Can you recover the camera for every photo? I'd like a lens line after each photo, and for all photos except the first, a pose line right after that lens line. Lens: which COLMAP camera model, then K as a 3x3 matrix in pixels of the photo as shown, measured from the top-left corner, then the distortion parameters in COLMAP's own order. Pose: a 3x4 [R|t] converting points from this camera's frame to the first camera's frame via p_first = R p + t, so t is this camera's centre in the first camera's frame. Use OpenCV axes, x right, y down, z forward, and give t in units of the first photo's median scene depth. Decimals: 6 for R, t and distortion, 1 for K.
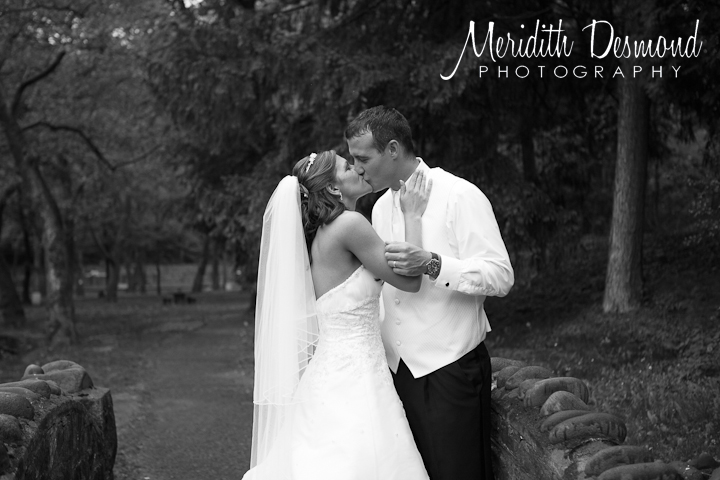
lens RADIAL K [[988.9, 0, 360.0], [0, 988.9, 240.0], [0, 0, 1]] dist [-0.388561, 0.000459]
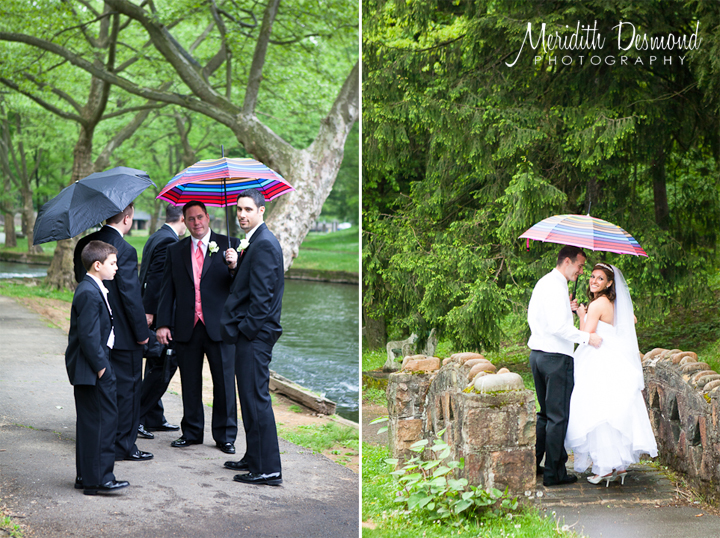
lens RADIAL K [[1415.1, 0, 360.0], [0, 1415.1, 269.0], [0, 0, 1]] dist [-0.464034, -0.092237]
pose [[0.999261, 0.017248, -0.034339, -0.122823], [-0.017061, 0.999838, 0.005724, -0.018536], [0.034432, -0.005134, 0.999394, -0.612492]]
